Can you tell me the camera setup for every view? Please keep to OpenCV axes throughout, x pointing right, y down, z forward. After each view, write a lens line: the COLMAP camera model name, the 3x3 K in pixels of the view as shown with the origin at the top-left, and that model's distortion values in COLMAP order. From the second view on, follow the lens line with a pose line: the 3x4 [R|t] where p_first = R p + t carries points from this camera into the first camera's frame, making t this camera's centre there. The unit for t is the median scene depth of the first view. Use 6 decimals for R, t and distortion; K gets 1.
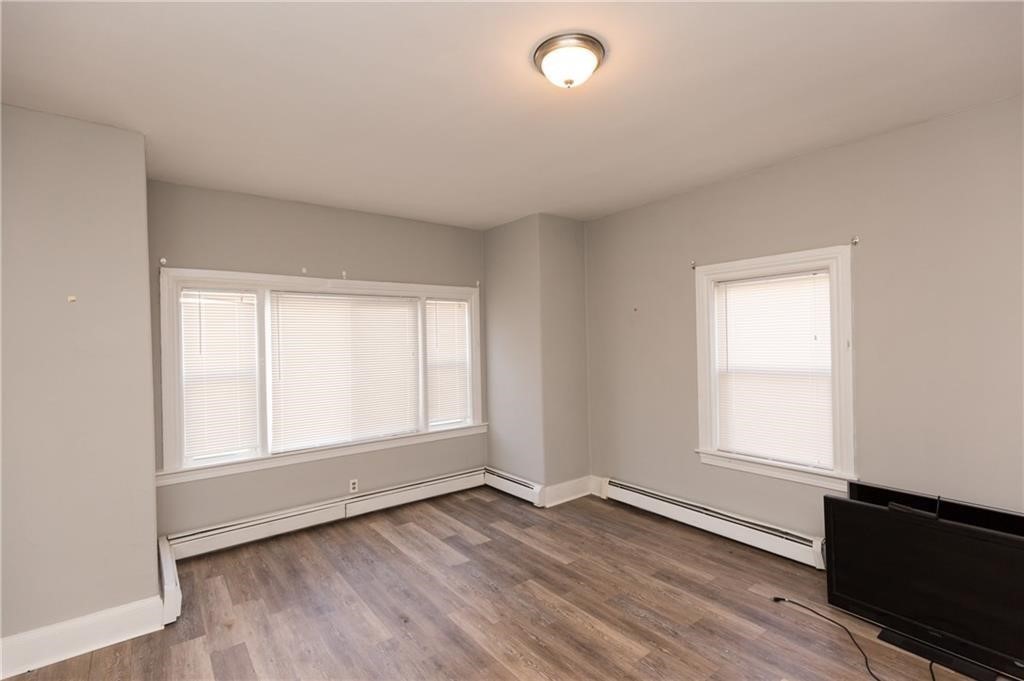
lens RADIAL K [[459.2, 0, 511.6], [0, 459.2, 339.8], [0, 0, 1]] dist [0.000800, -0.000325]
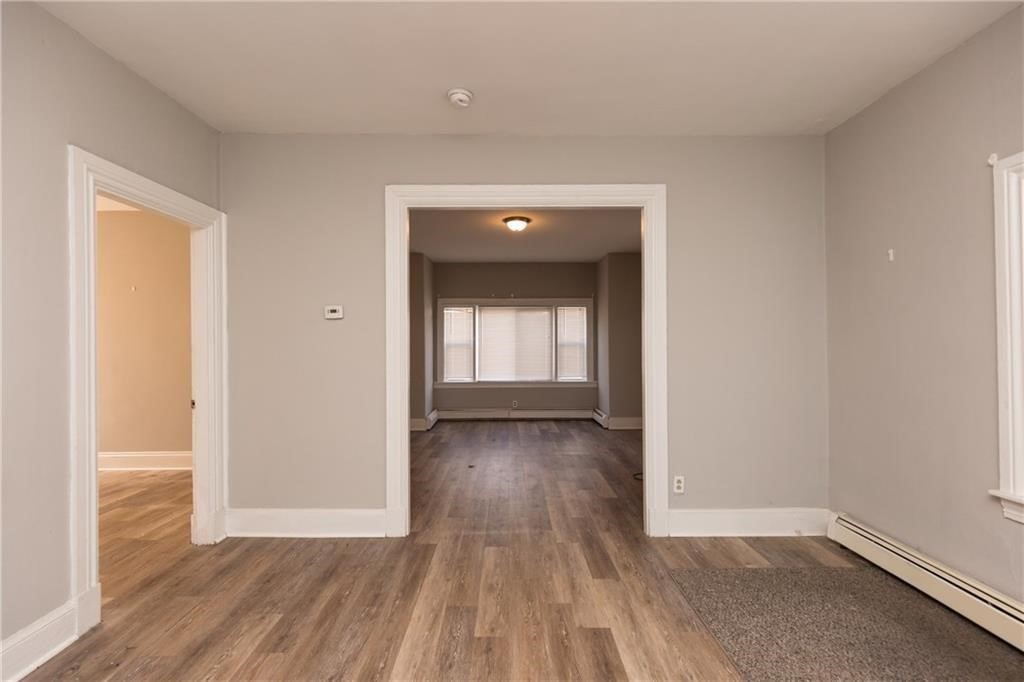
lens RADIAL K [[459.2, 0, 511.0], [0, 459.2, 340.7], [0, 0, 1]] dist [0.000800, -0.000325]
pose [[0.801733, 0.012651, -0.597548, 0.785144], [-0.011735, 0.999916, 0.005426, 0.038195], [0.597567, 0.002662, 0.801814, -0.558559]]
